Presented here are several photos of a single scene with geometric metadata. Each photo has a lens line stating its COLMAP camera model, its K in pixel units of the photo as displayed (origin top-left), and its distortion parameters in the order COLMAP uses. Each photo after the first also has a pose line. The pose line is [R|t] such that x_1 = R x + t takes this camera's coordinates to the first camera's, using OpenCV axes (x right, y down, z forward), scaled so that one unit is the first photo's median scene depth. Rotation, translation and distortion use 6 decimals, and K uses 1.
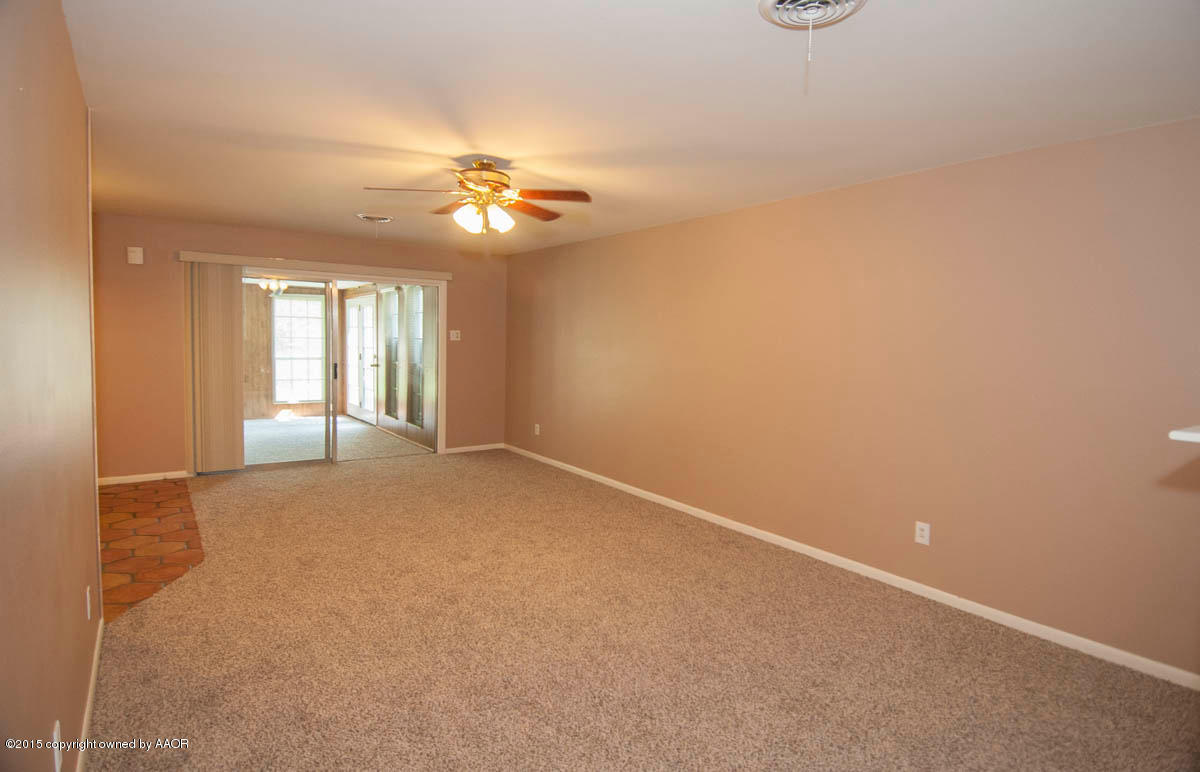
lens RADIAL K [[627.2, 0, 597.7], [0, 627.2, 378.6], [0, 0, 1]] dist [0.049763, -0.059608]
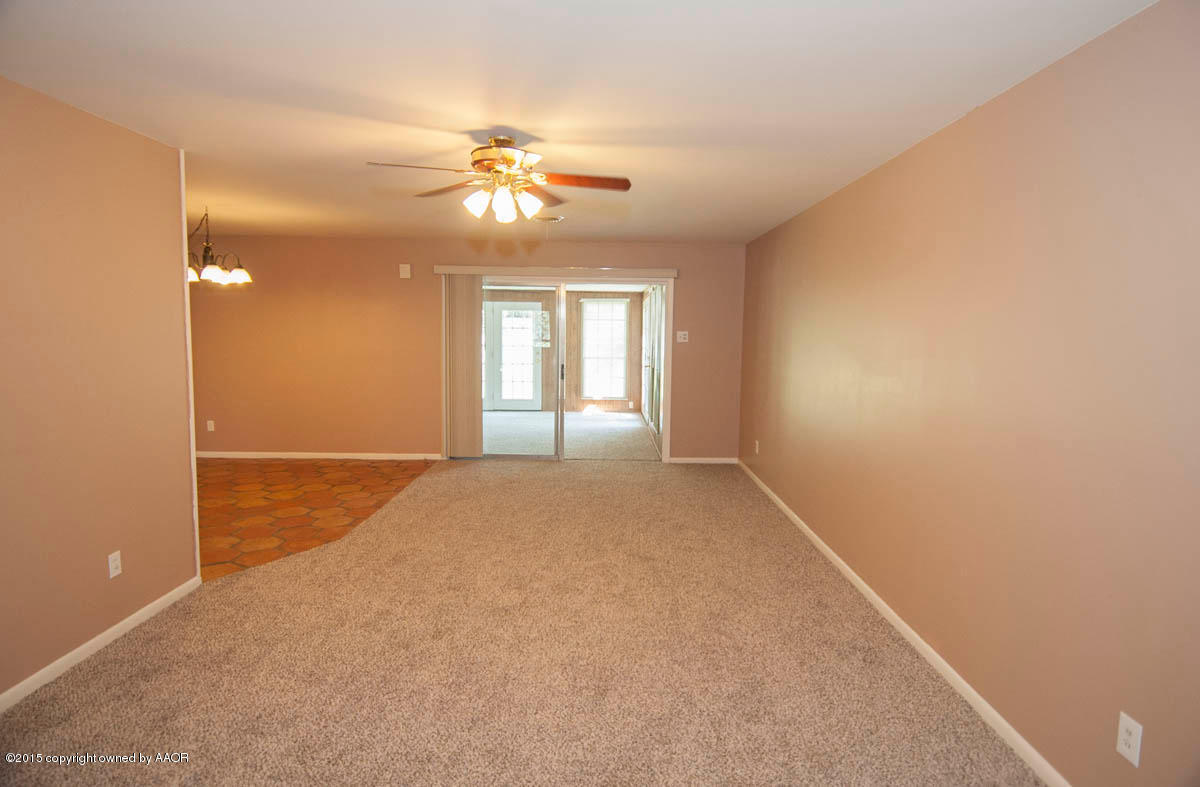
lens RADIAL K [[629.2, 0, 613.0], [0, 629.2, 383.7], [0, 0, 1]] dist [0.049662, -0.055544]
pose [[0.828839, 0.038992, -0.558127, 0.304707], [-0.034193, 0.999234, 0.019031, -0.020059], [0.558441, 0.003310, 0.829537, 0.254741]]
